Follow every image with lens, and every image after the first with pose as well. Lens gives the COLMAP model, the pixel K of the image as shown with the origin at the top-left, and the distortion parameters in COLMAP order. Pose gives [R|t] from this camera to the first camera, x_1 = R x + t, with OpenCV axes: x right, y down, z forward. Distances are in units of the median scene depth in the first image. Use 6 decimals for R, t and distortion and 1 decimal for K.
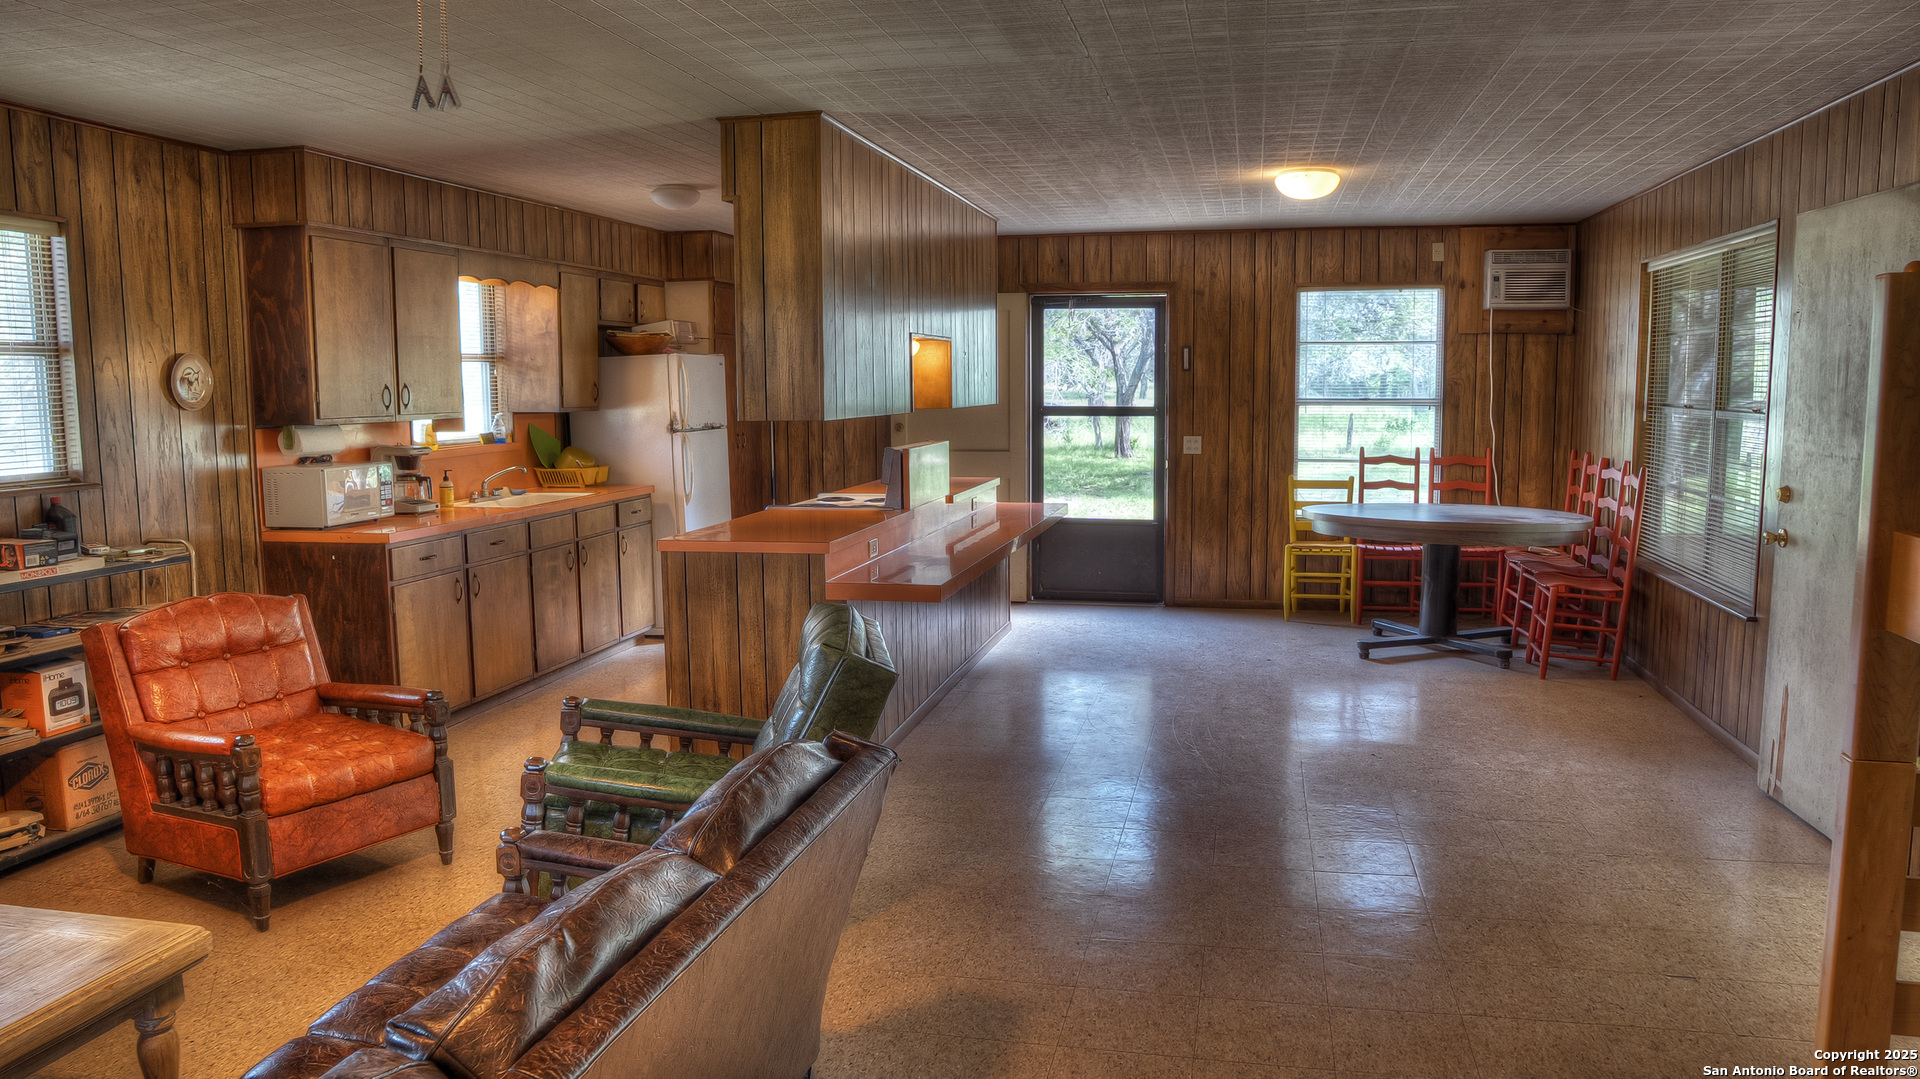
lens RADIAL K [[1338.6, 0, 958.0], [0, 1338.6, 542.1], [0, 0, 1]] dist [-0.114502, 0.074760]
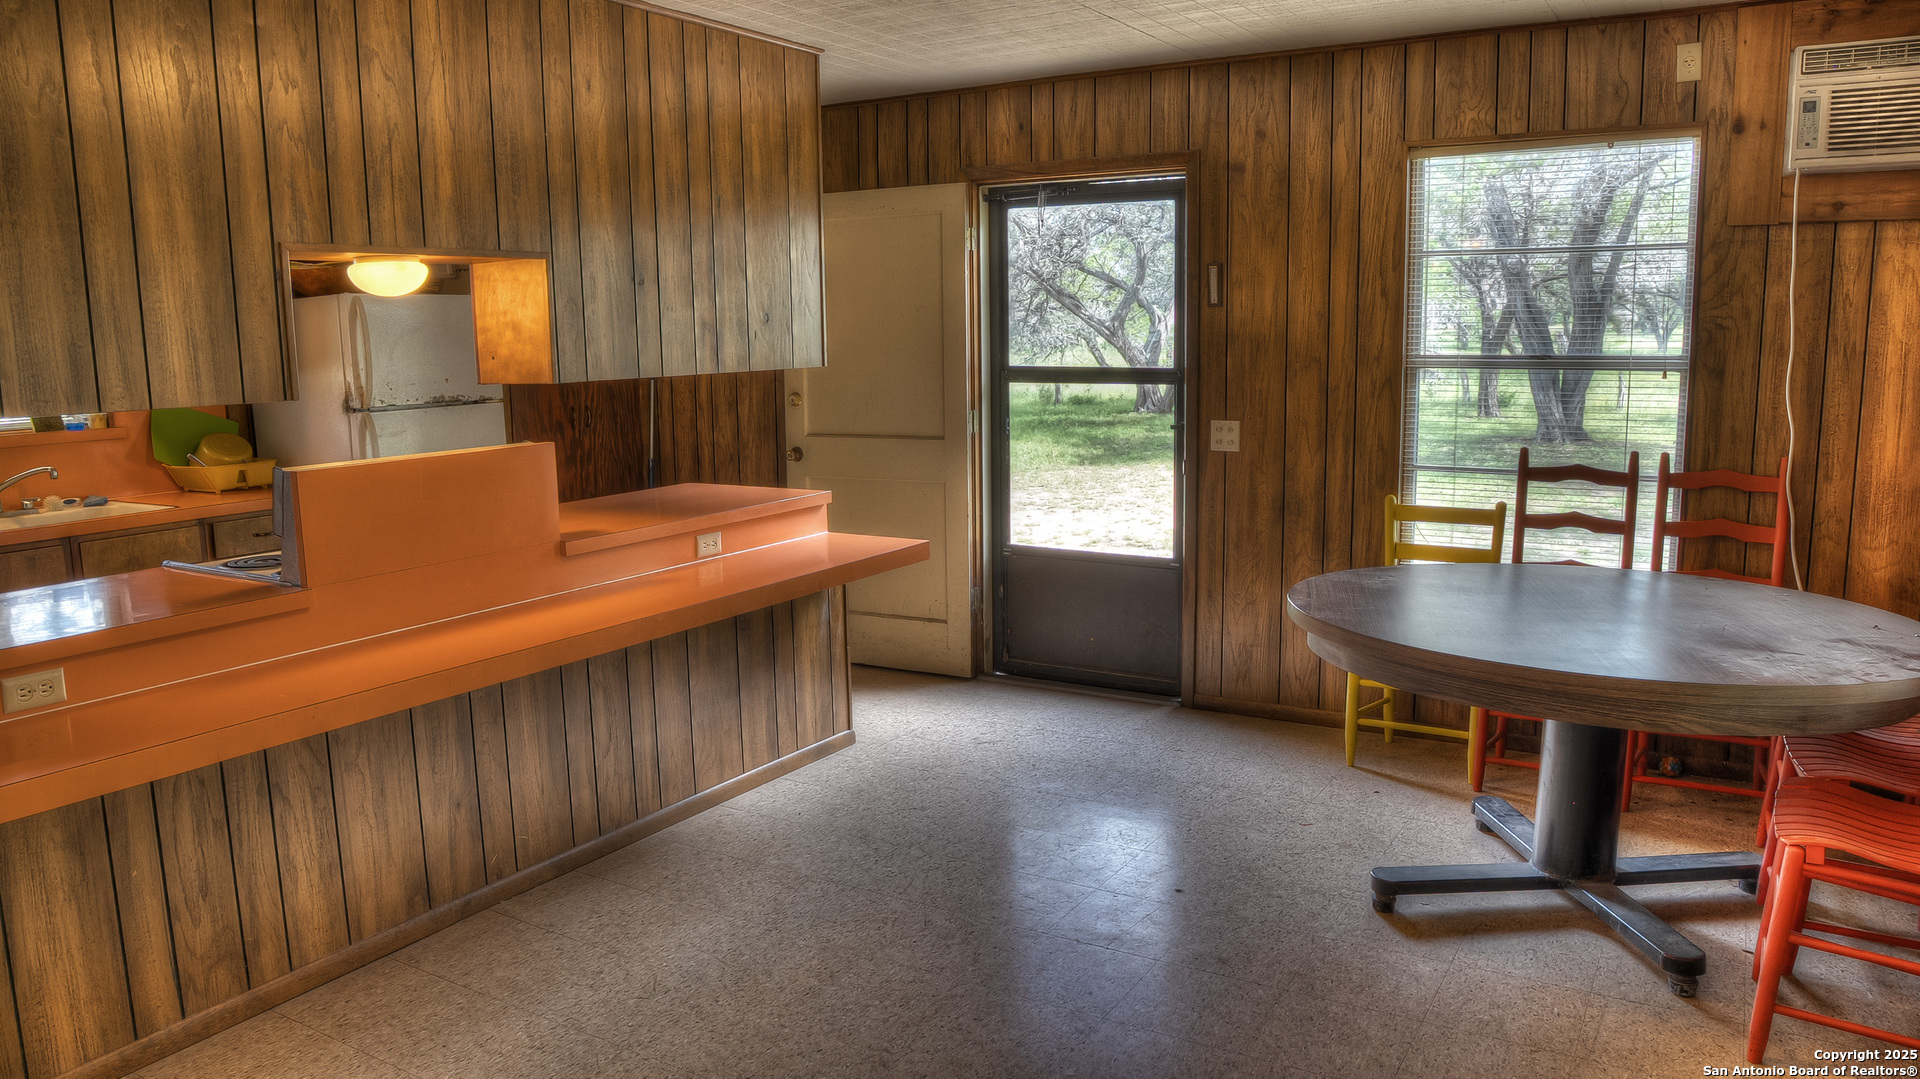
lens RADIAL K [[1338.6, 0, 958.0], [0, 1338.6, 542.1], [0, 0, 1]] dist [-0.114502, 0.074760]
pose [[0.948093, 0.043014, -0.315070, 0.302181], [-0.029663, 0.998452, 0.047052, -0.061343], [0.316606, -0.035263, 0.947901, 0.503939]]
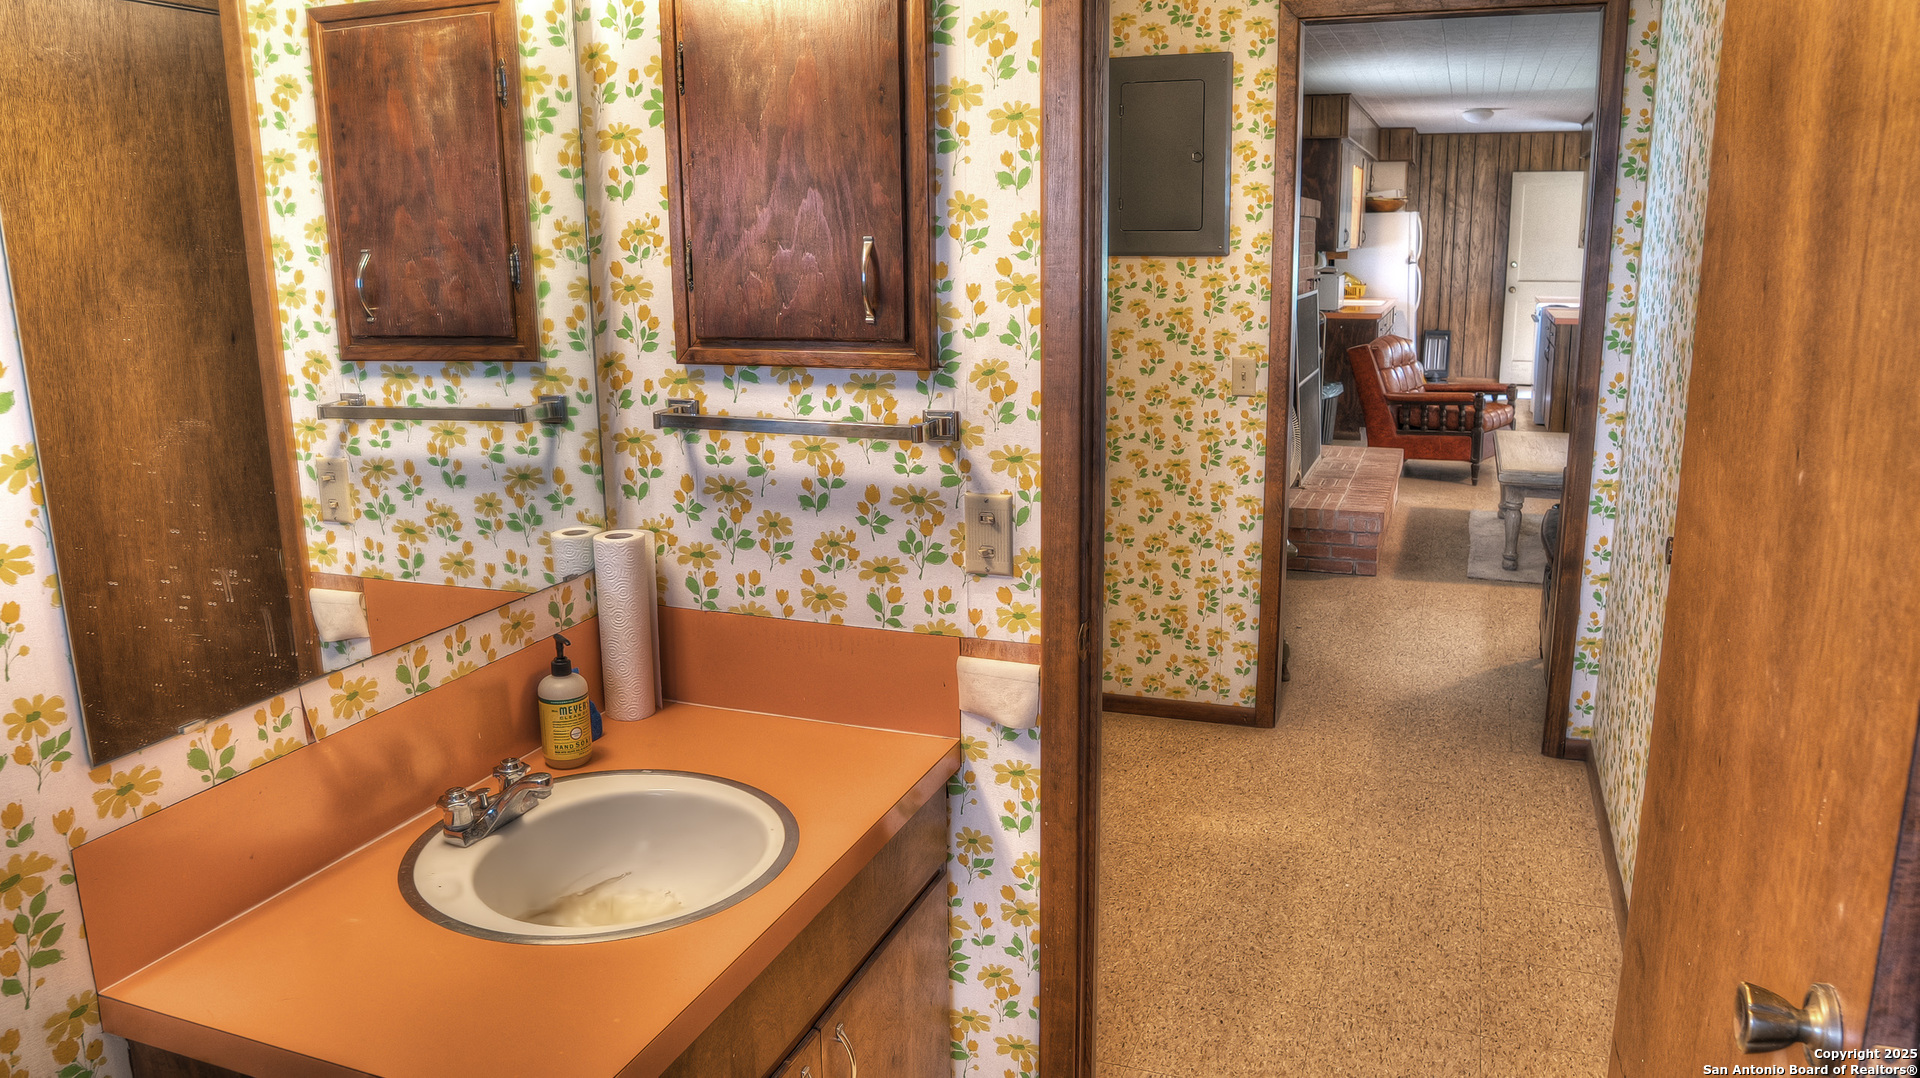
lens RADIAL K [[1338.6, 0, 958.0], [0, 1338.6, 541.6], [0, 0, 1]] dist [-0.114502, 0.074760]
pose [[0.989283, 0.027993, -0.143305, -0.536269], [-0.012439, 0.994040, 0.108301, 0.083228], [0.145482, -0.105357, 0.983735, -0.643338]]
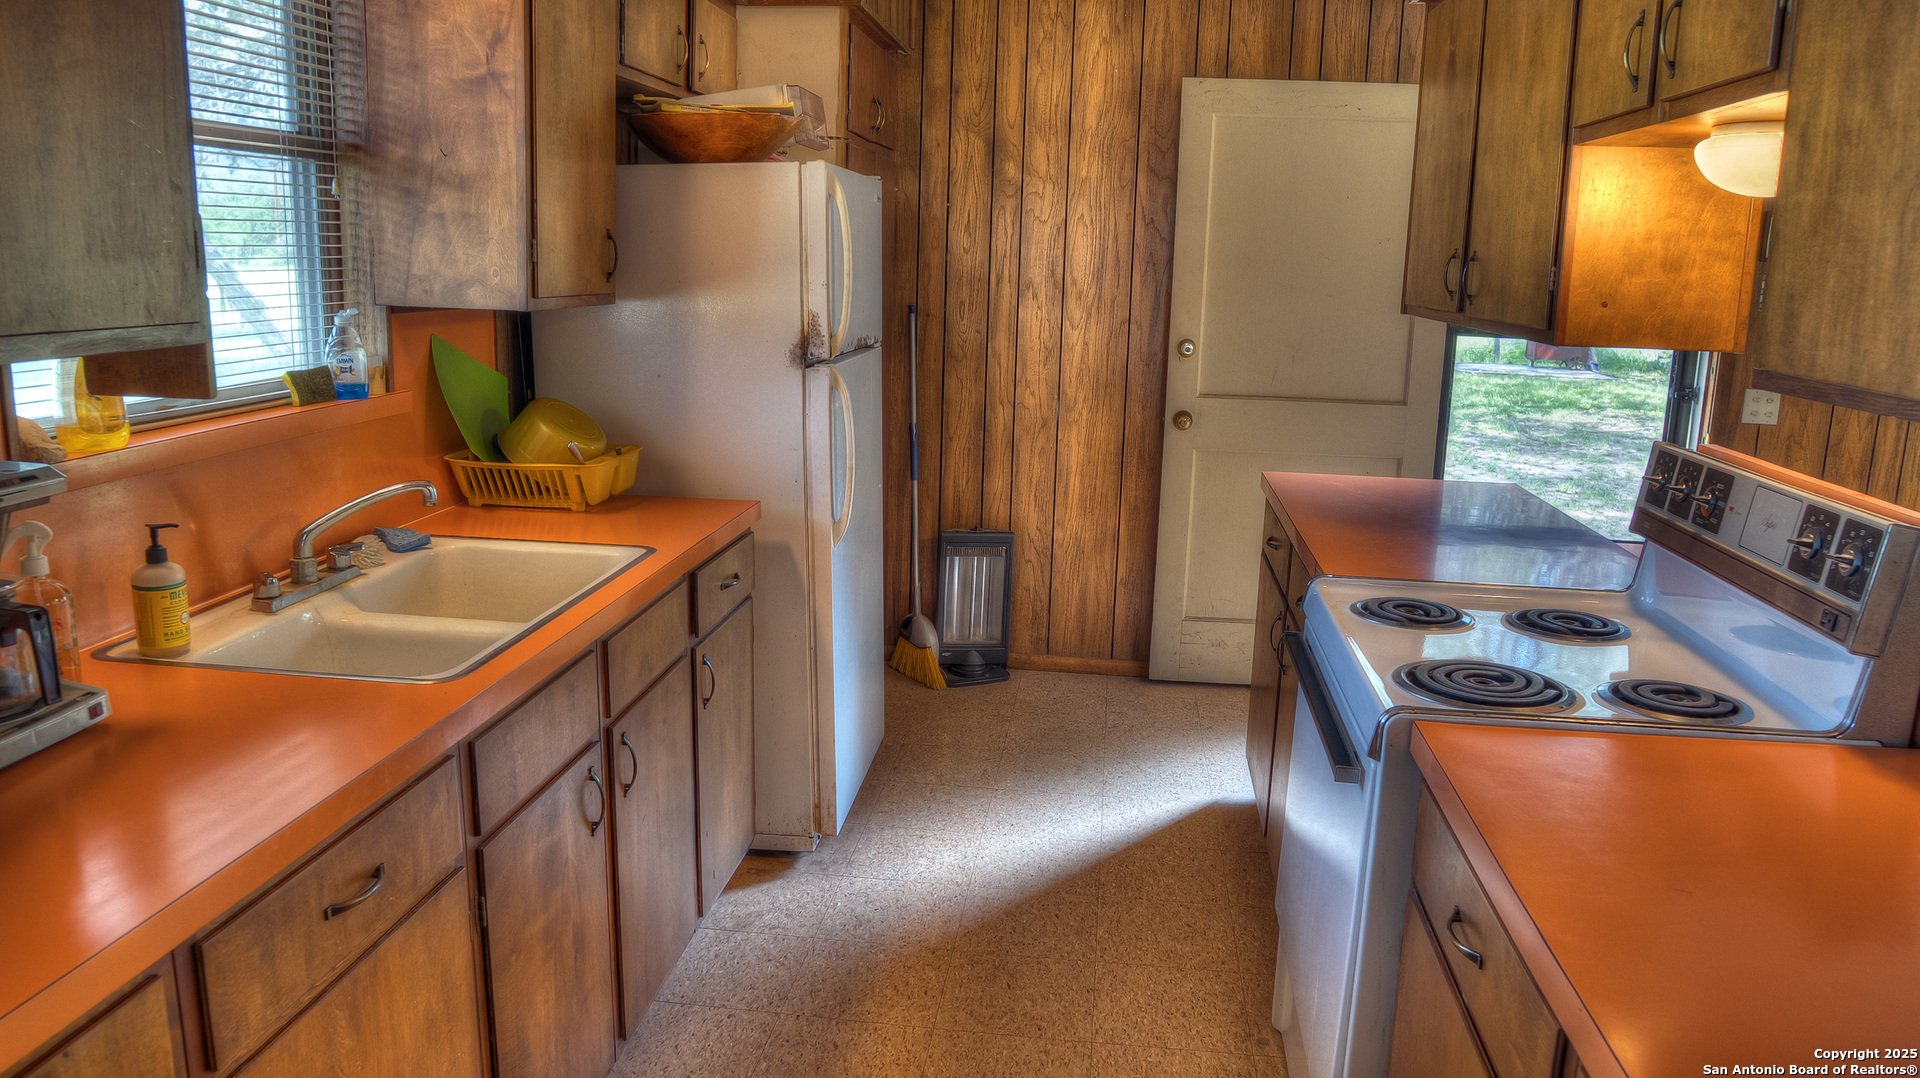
lens RADIAL K [[1338.6, 0, 958.0], [0, 1338.6, 541.6], [0, 0, 1]] dist [-0.114502, 0.074760]
pose [[0.994888, 0.013527, 0.100070, -0.222153], [-0.022857, 0.995433, 0.092684, -0.072806], [-0.098360, -0.094497, 0.990654, 0.640155]]
